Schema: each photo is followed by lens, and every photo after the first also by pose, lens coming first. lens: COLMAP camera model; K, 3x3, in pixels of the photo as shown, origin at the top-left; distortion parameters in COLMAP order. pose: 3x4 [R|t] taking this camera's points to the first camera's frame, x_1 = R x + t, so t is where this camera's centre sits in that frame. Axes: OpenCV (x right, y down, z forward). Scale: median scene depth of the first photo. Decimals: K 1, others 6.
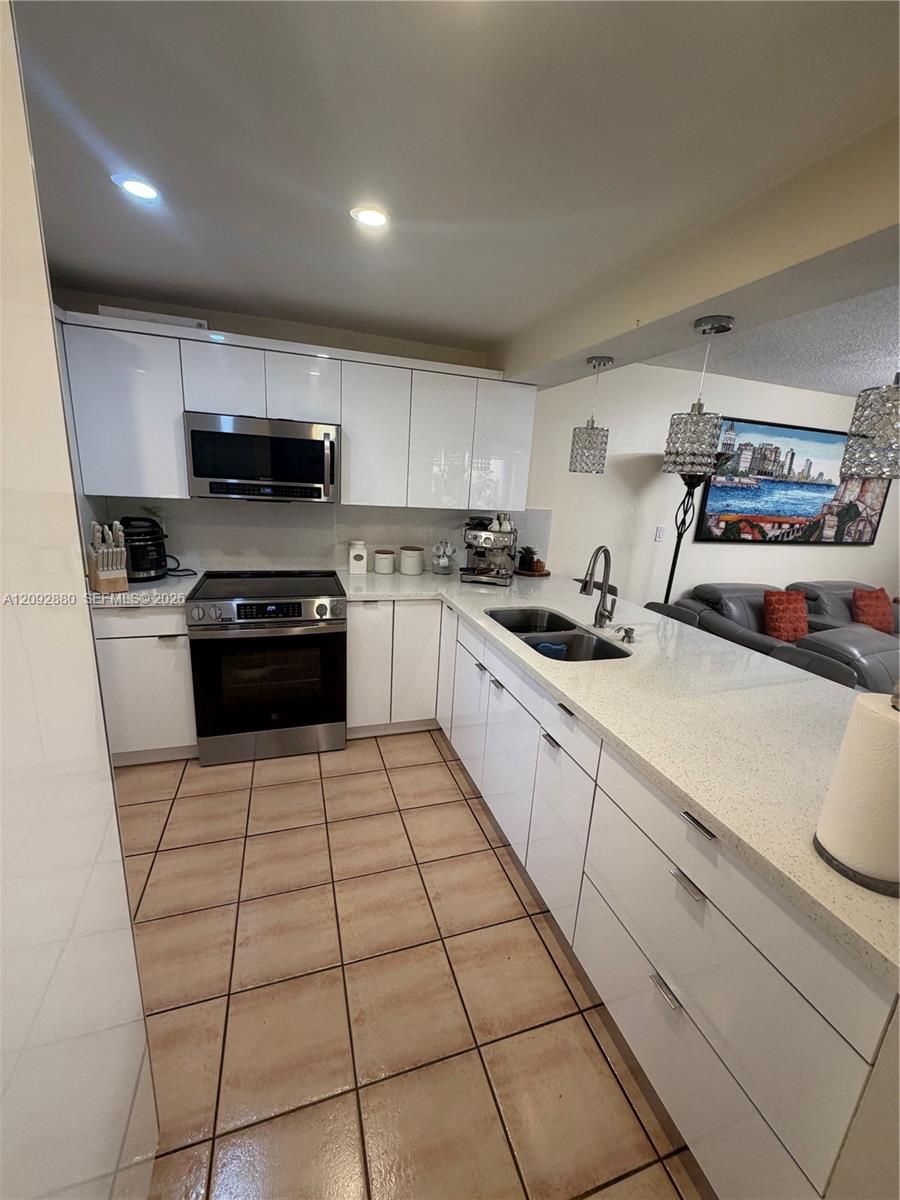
lens RADIAL K [[481.7, 0, 451.0], [0, 481.7, 603.5], [0, 0, 1]] dist [-0.003659, 0.000305]
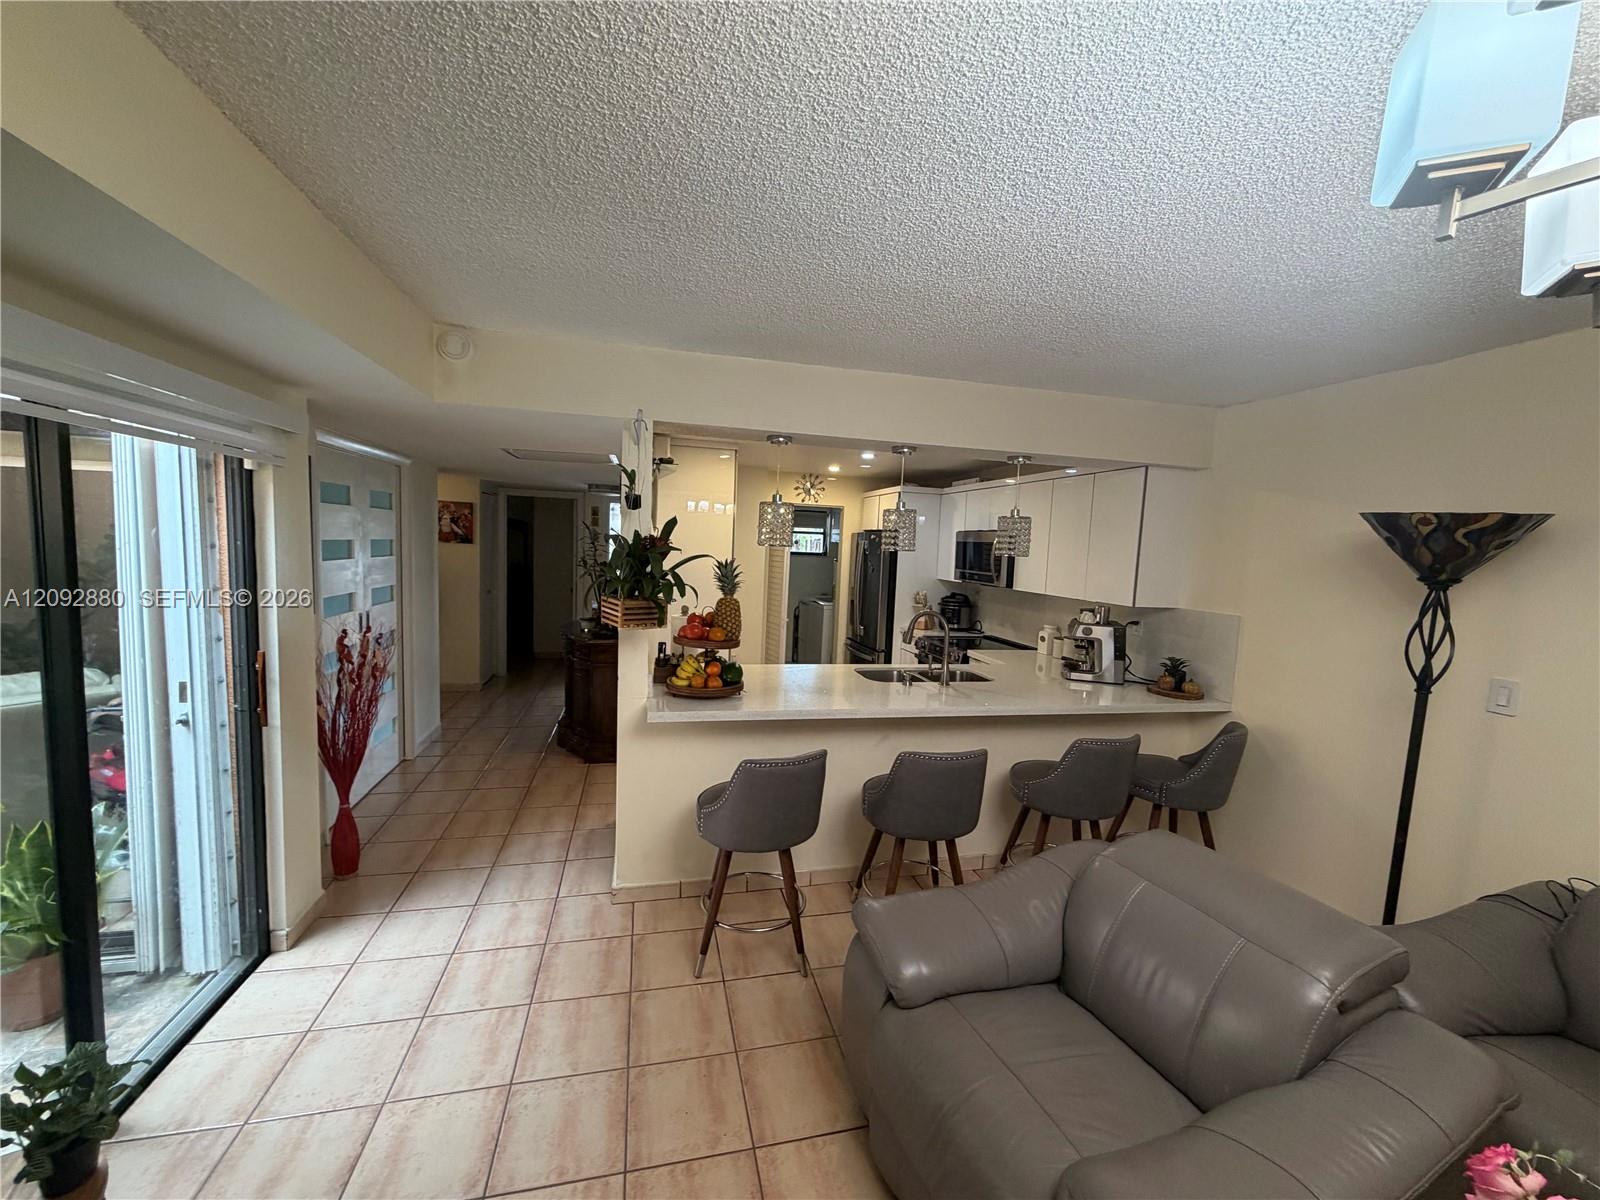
lens RADIAL K [[642.3, 0, 802.8], [0, 642.3, 608.5], [0, 0, 1]] dist [-0.003659, 0.000305]
pose [[-0.068191, 0.039106, -0.996906, 1.019295], [-0.301788, 0.951611, 0.057972, -0.060853], [0.950933, 0.304807, -0.053090, 0.394749]]
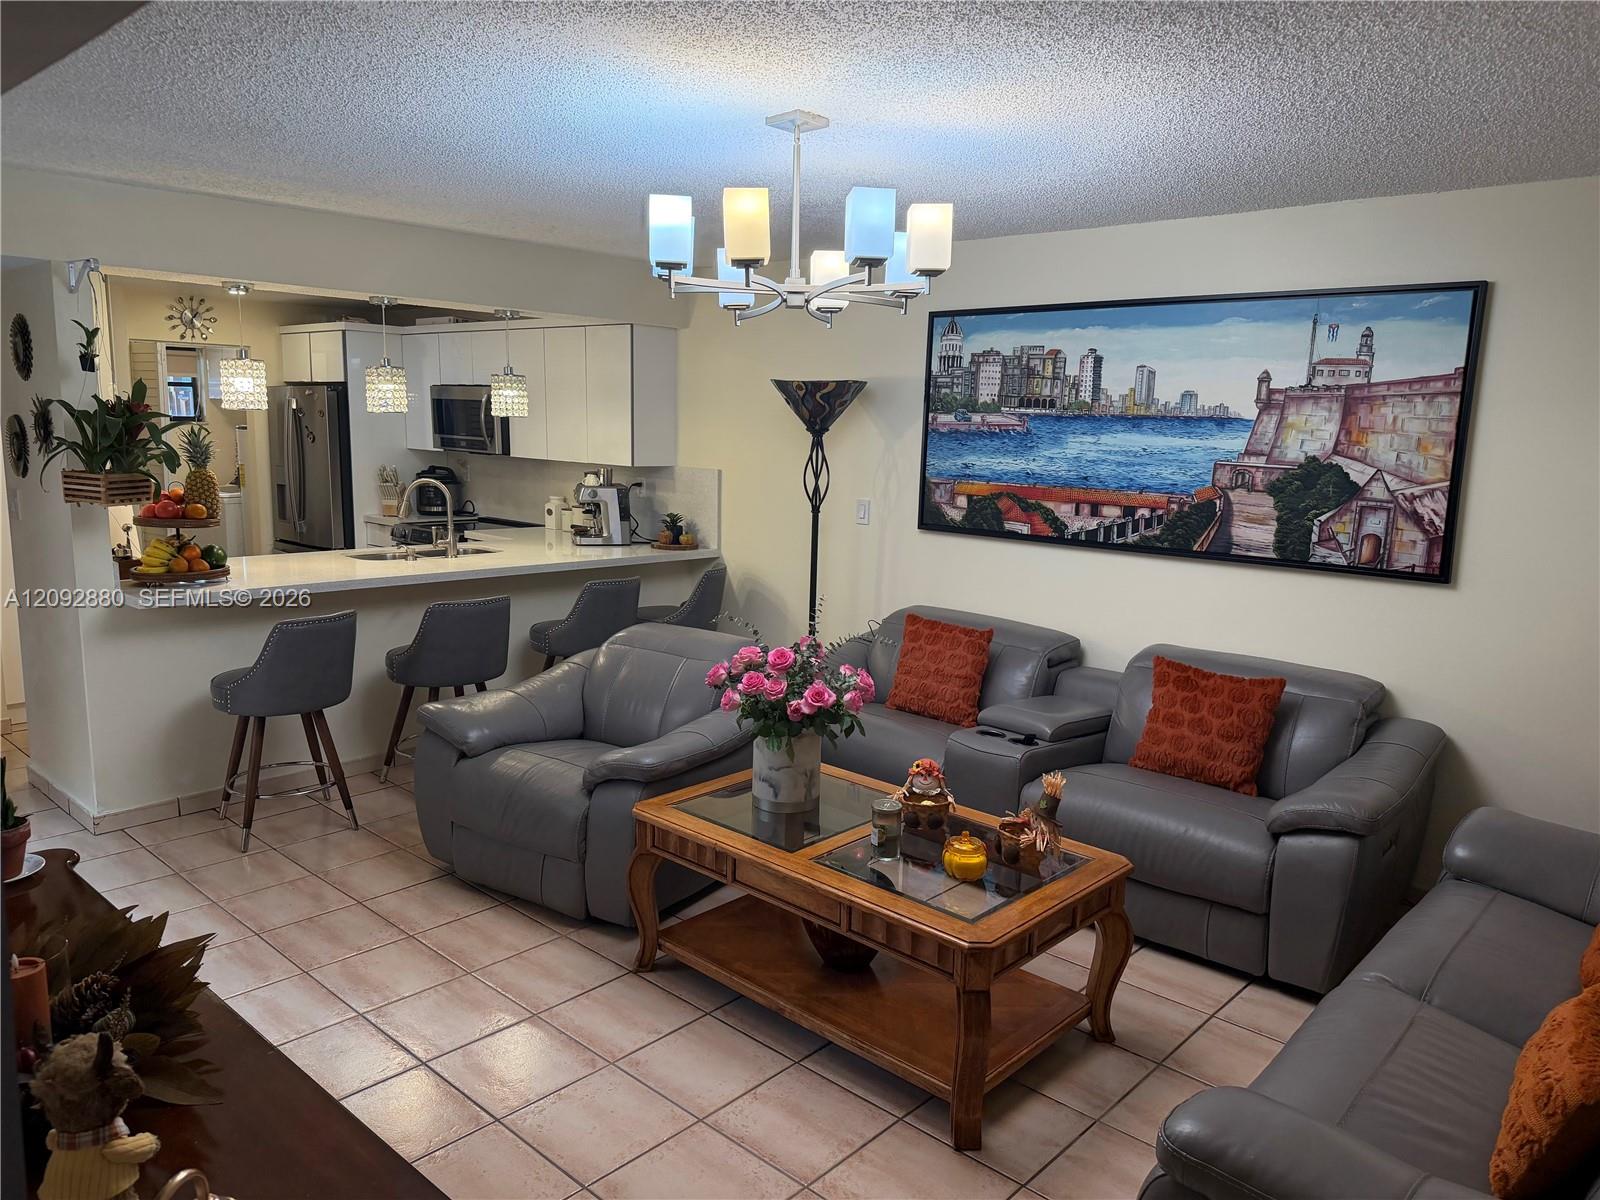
lens RADIAL K [[1126.4, 0, 795.4], [0, 1126.4, 604.4], [0, 0, 1]] dist [0.073944, -0.096942]
pose [[0.486099, 0.096704, -0.868537, 1.578235], [-0.221877, 0.974949, -0.015627, 0.010302], [0.845268, 0.200305, 0.495379, 0.238622]]
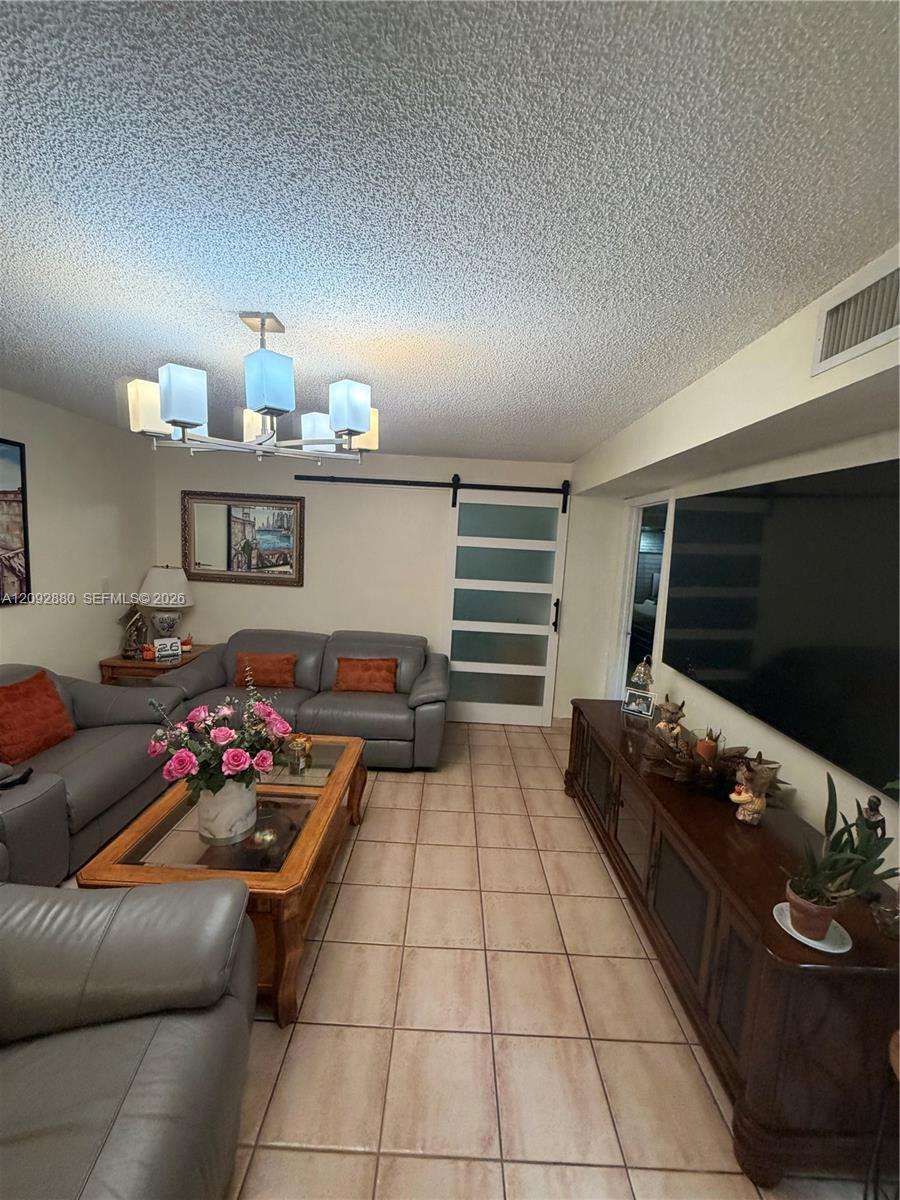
lens RADIAL K [[481.7, 0, 452.3], [0, 481.7, 597.7], [0, 0, 1]] dist [-0.003659, 0.000305]
pose [[0.315463, -0.148792, 0.937200, 0.517757], [0.211929, 0.973732, 0.083256, -0.068283], [-0.924970, 0.172356, 0.338710, 0.284354]]
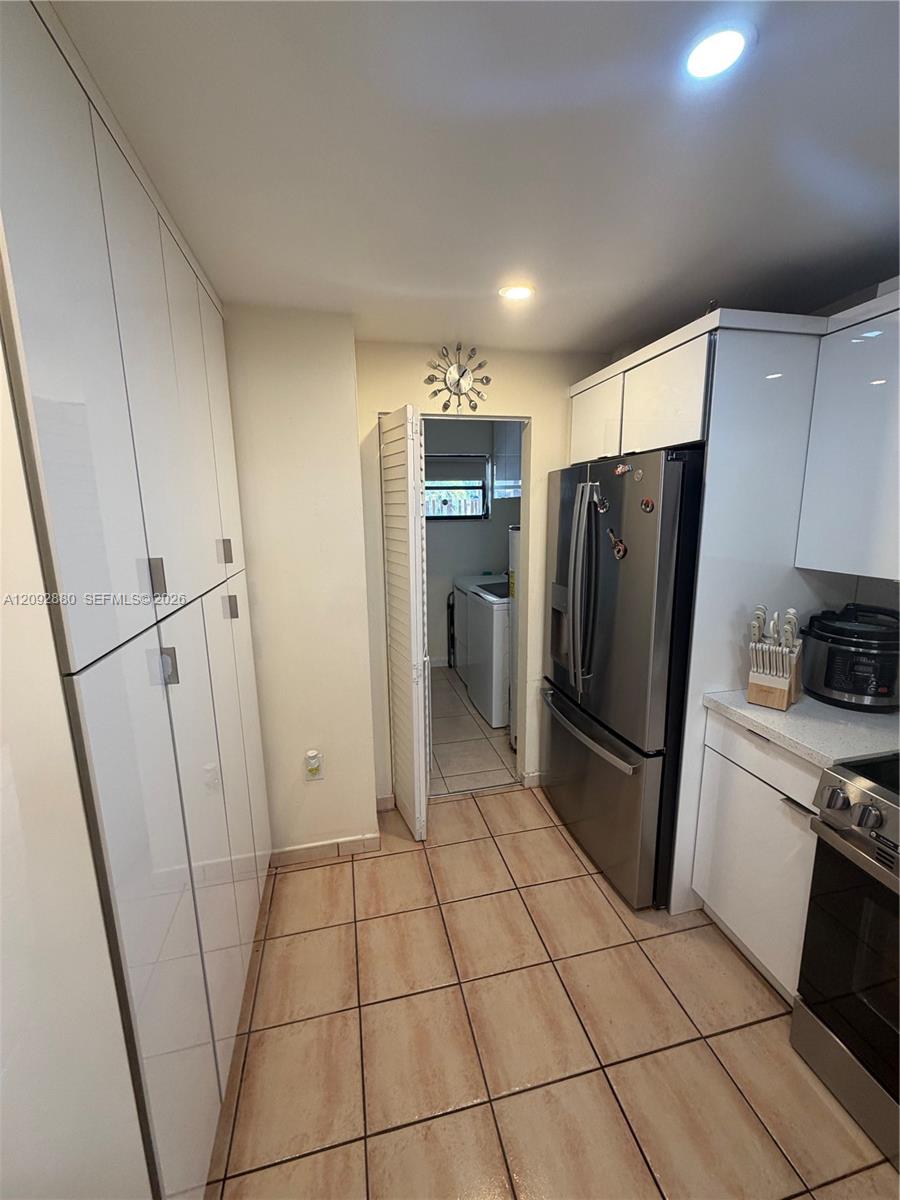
lens RADIAL K [[481.7, 0, 445.8], [0, 481.7, 601.2], [0, 0, 1]] dist [-0.003659, 0.000305]
pose [[-0.096488, 0.133611, -0.986326, 0.005246], [-0.246894, 0.956766, 0.153759, -0.092690], [0.964227, 0.258353, -0.059328, 0.321388]]
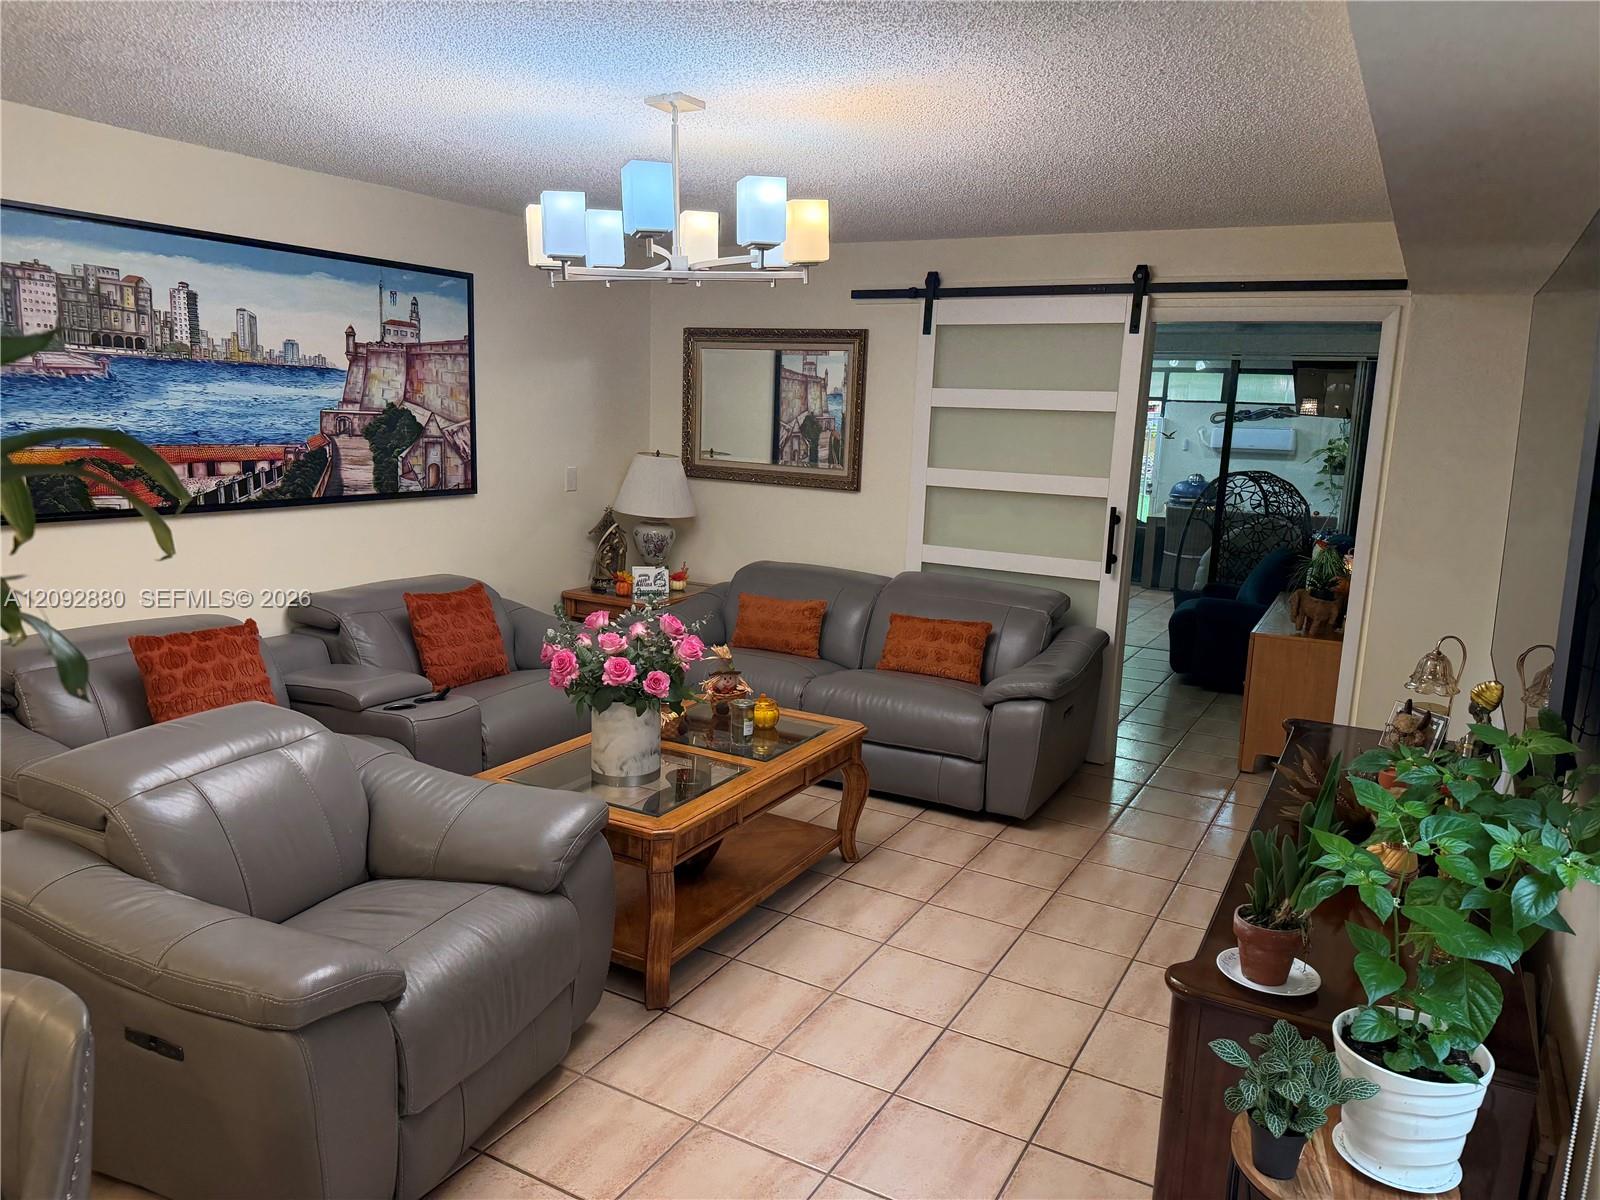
lens RADIAL K [[1126.4, 0, 801.1], [0, 1126.4, 605.7], [0, 0, 1]] dist [0.073944, -0.096942]
pose [[0.732117, -0.151136, 0.664201, 0.406455], [0.180411, 0.983277, 0.024883, 0.021305], [-0.656854, 0.101612, 0.747140, -0.048989]]
